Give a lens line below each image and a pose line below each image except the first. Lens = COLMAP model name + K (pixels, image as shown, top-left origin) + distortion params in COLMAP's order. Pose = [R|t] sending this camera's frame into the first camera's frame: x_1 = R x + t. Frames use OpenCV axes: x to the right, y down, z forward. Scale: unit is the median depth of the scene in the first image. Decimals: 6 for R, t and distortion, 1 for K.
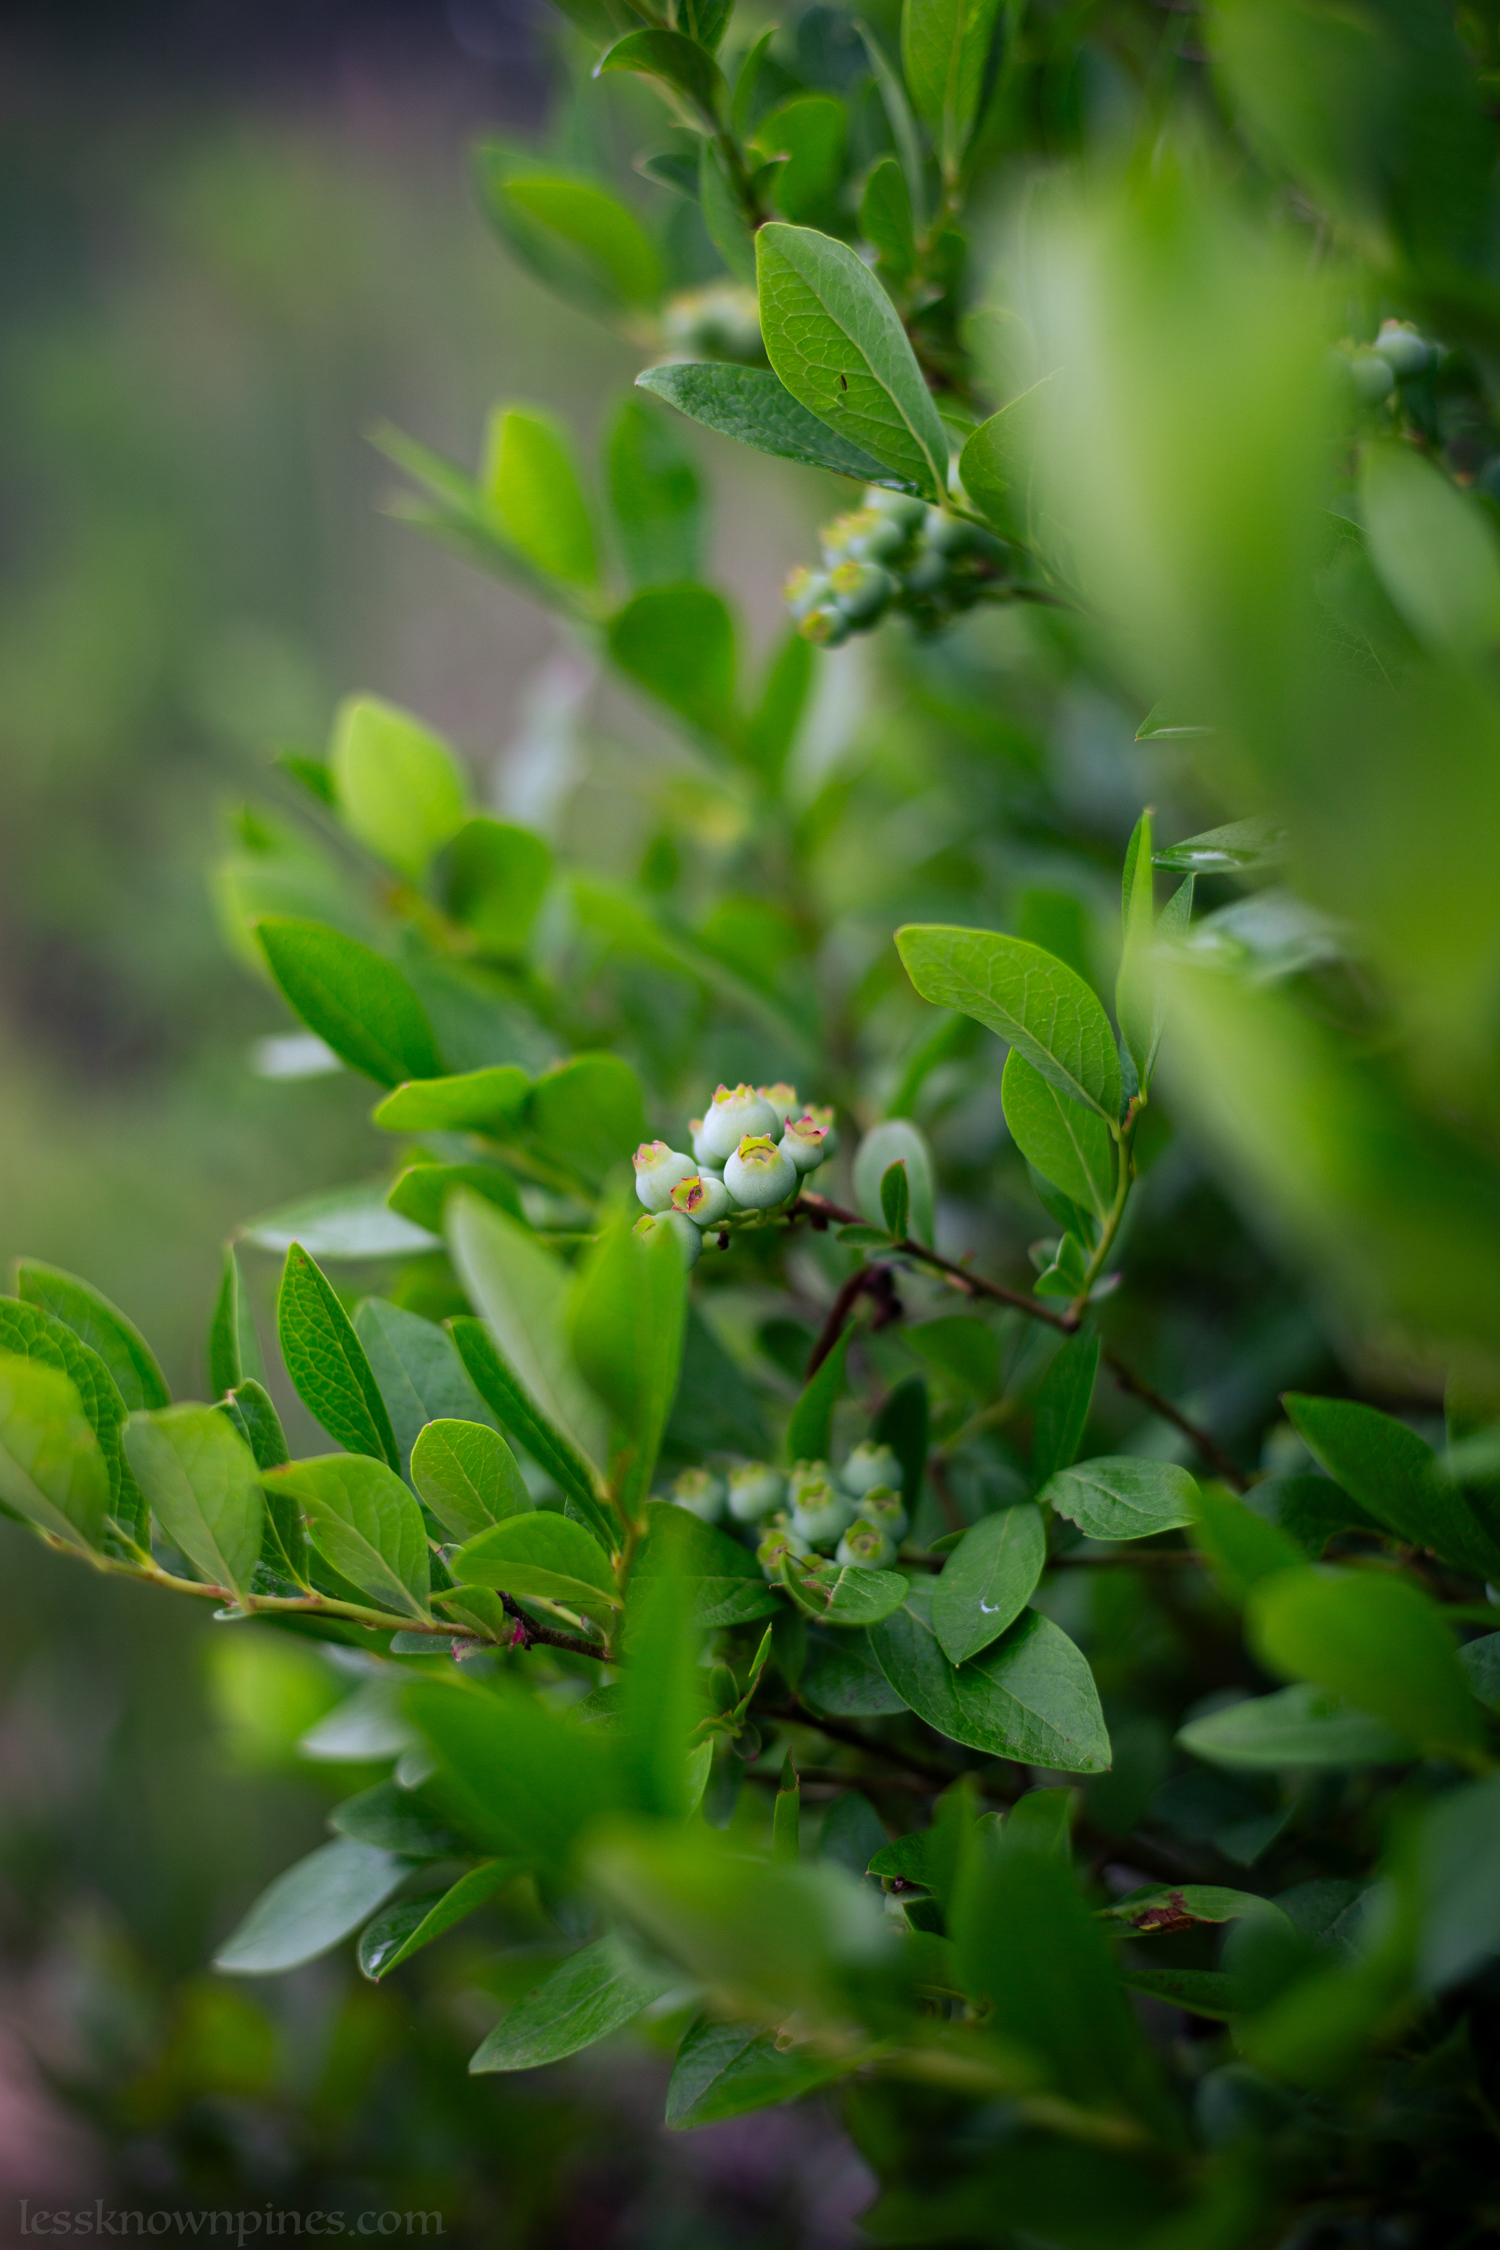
lens RADIAL K [[3835.9, 0, 750.0], [0, 3835.9, 1125.0], [0, 0, 1]] dist [-0.140584, -0.053602]
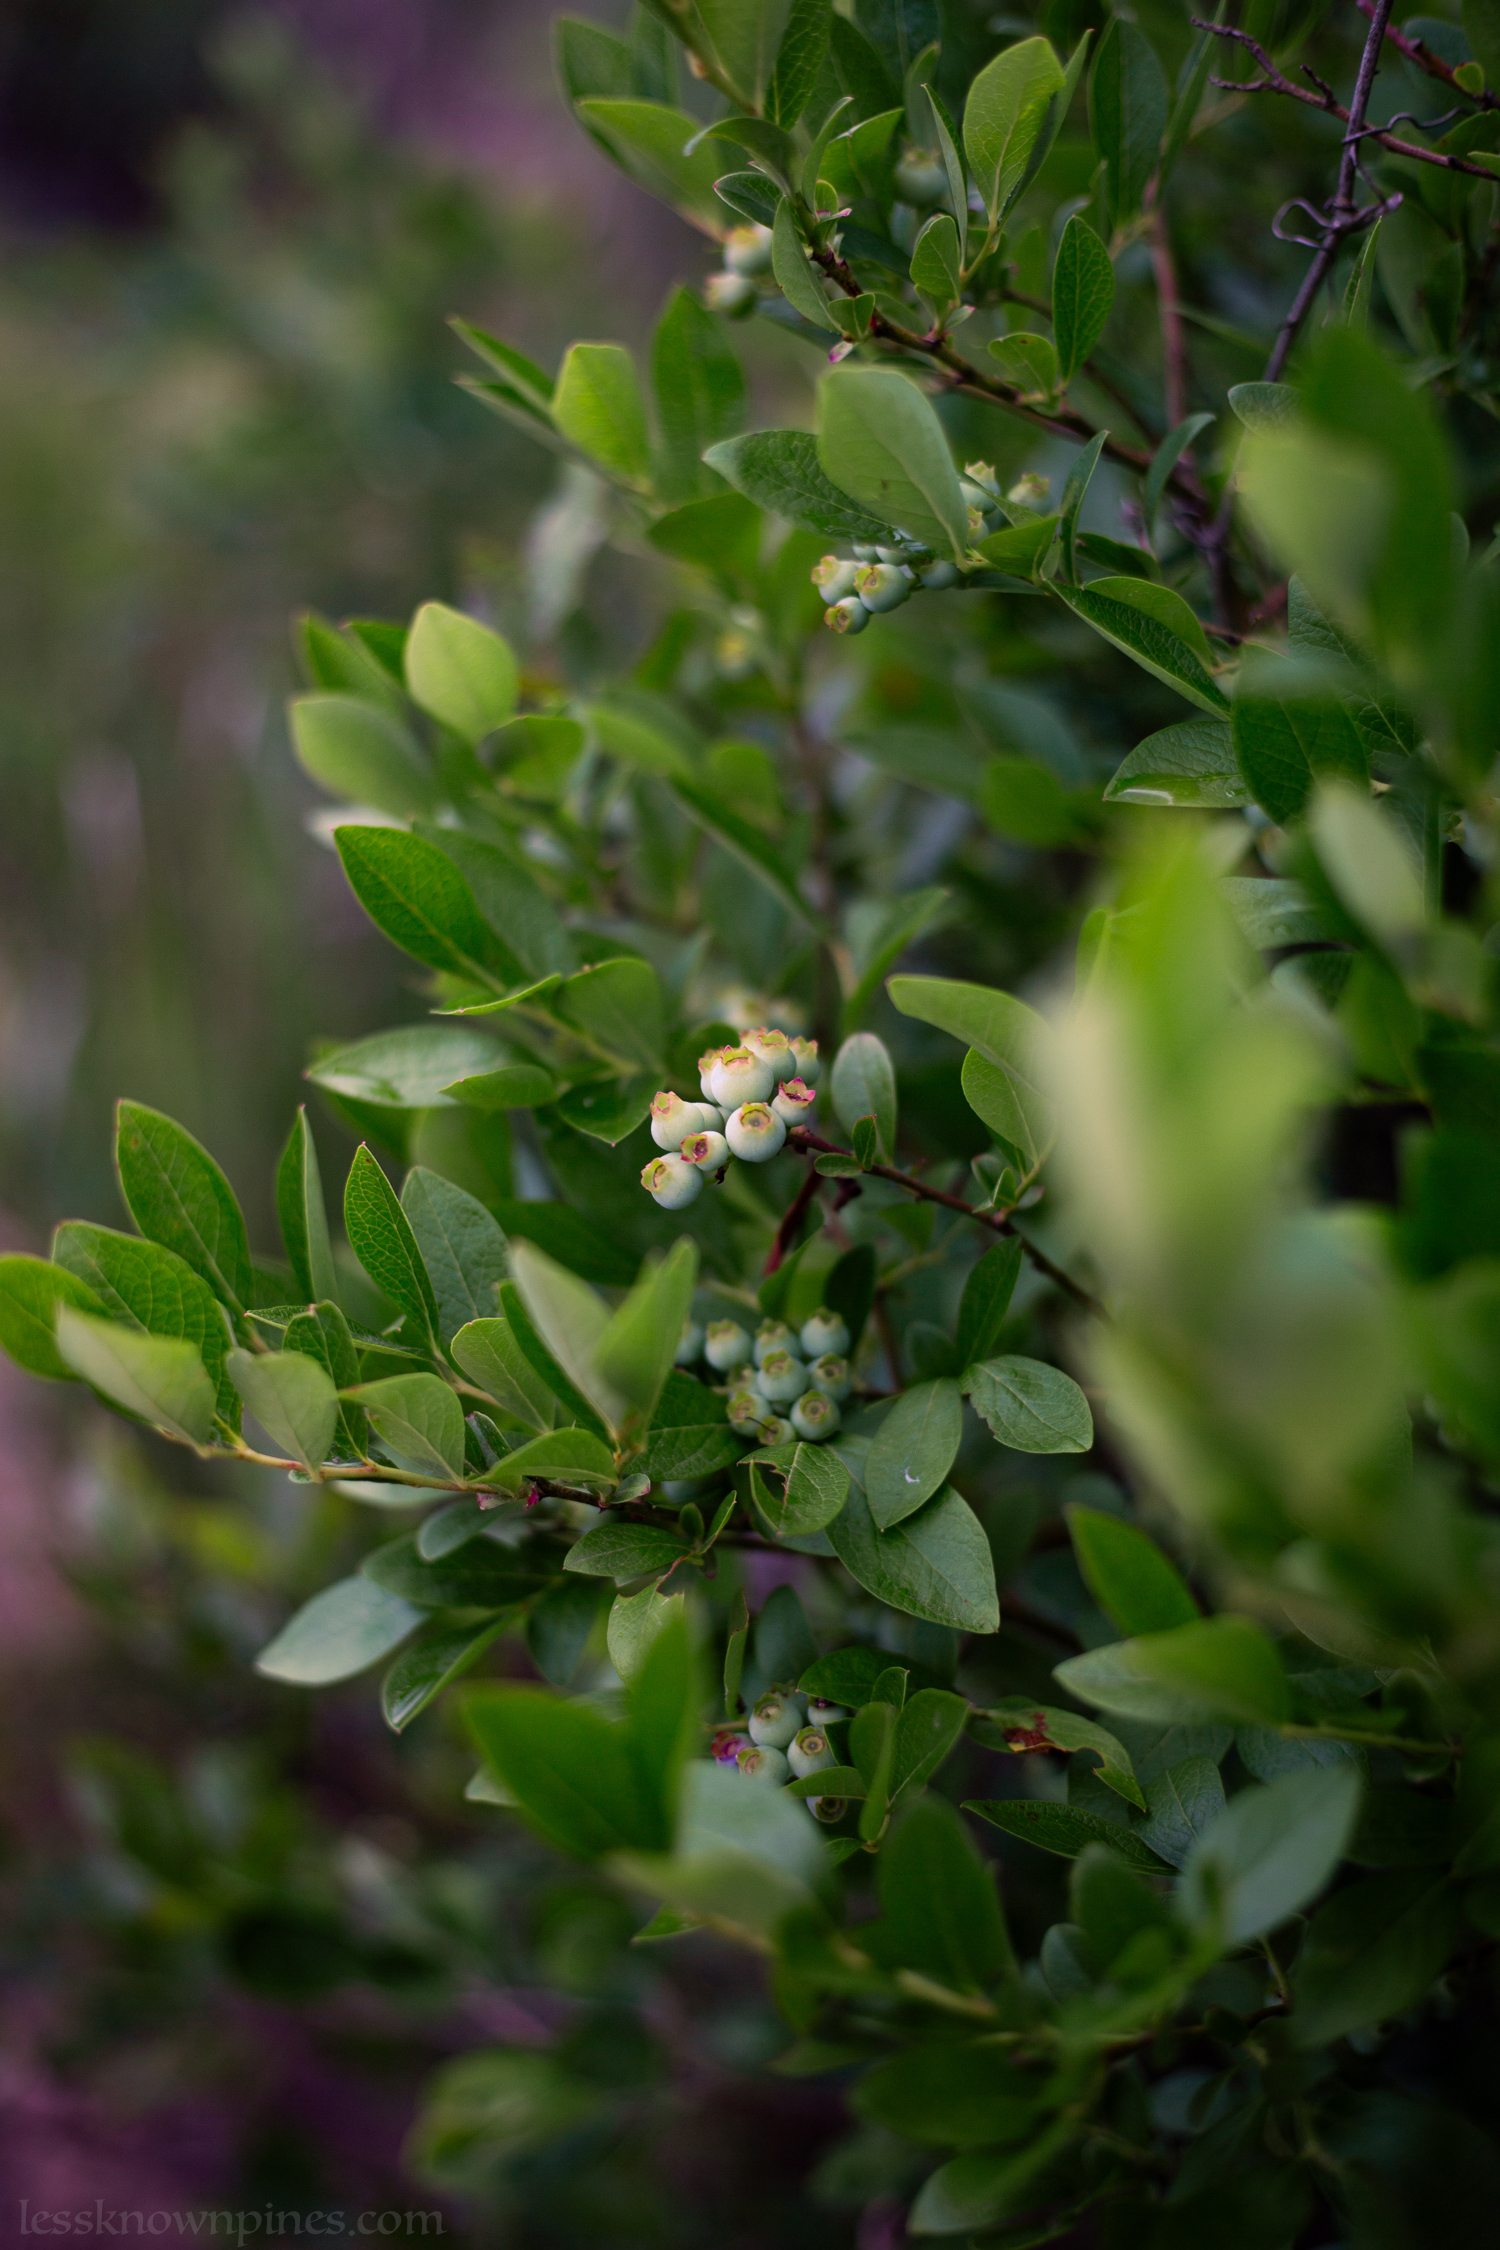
lens RADIAL K [[3835.9, 0, 750.0], [0, 3835.9, 1125.0], [0, 0, 1]] dist [-0.140584, -0.053602]
pose [[0.996528, 0.071811, 0.042130, -0.049639], [-0.080552, 0.959540, 0.269804, -0.311628], [-0.021051, -0.272261, 0.961993, -0.155650]]
